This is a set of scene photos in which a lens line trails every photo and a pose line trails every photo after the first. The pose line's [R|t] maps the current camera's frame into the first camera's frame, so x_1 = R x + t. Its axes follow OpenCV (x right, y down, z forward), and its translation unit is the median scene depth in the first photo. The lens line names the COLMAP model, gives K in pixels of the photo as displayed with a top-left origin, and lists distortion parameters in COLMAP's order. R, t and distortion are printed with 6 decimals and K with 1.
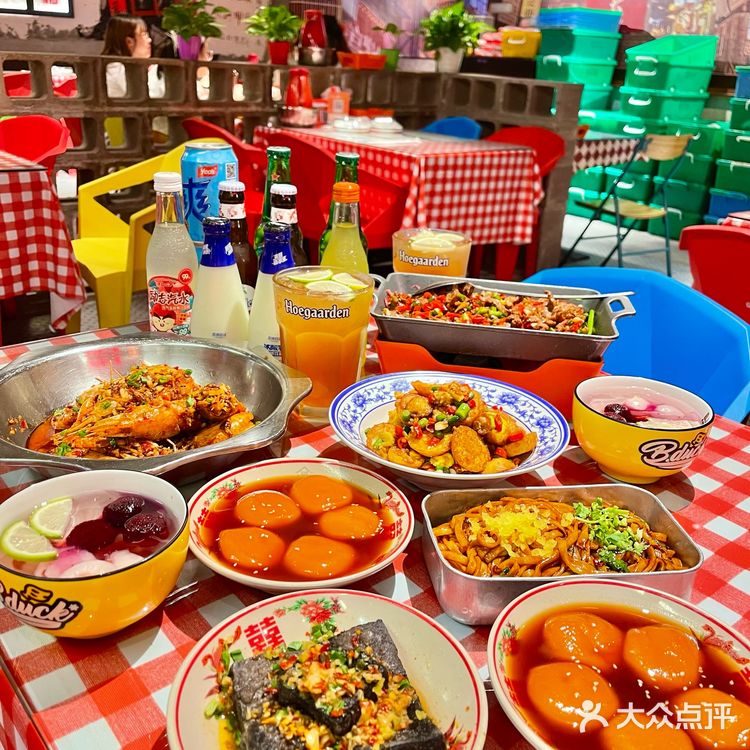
lens RADIAL K [[805.1, 0, 380.7], [0, 805.1, 374.4], [0, 0, 1]] dist [0.042130, -0.005995]
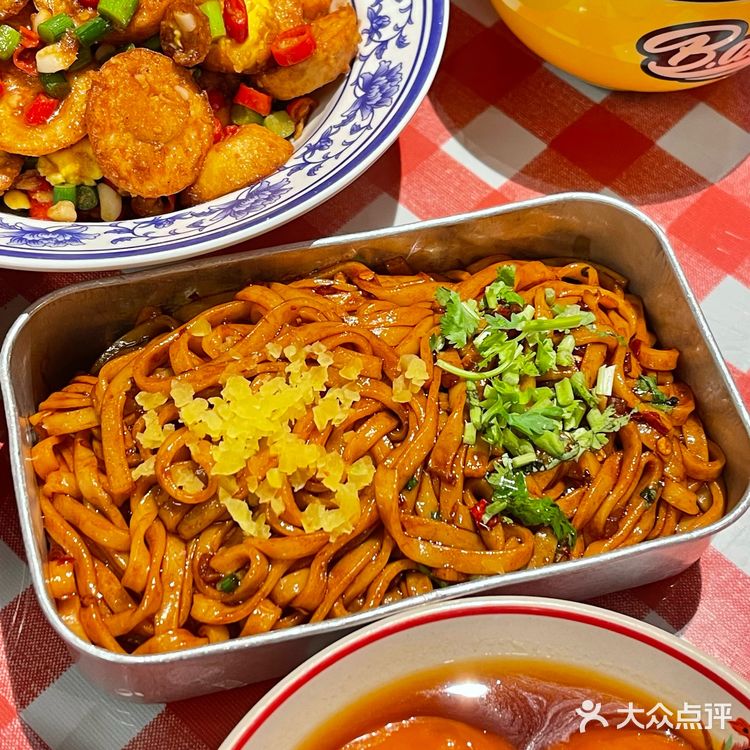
lens RADIAL K [[1407.2, 0, 394.4], [0, 1407.2, 352.2], [0, 0, 1]] dist [0.147048, -0.359678]
pose [[0.988020, -0.126448, 0.088469, 0.118928], [0.055726, 0.826916, 0.559557, -0.127283], [-0.143911, -0.547924, 0.824057, 0.358078]]
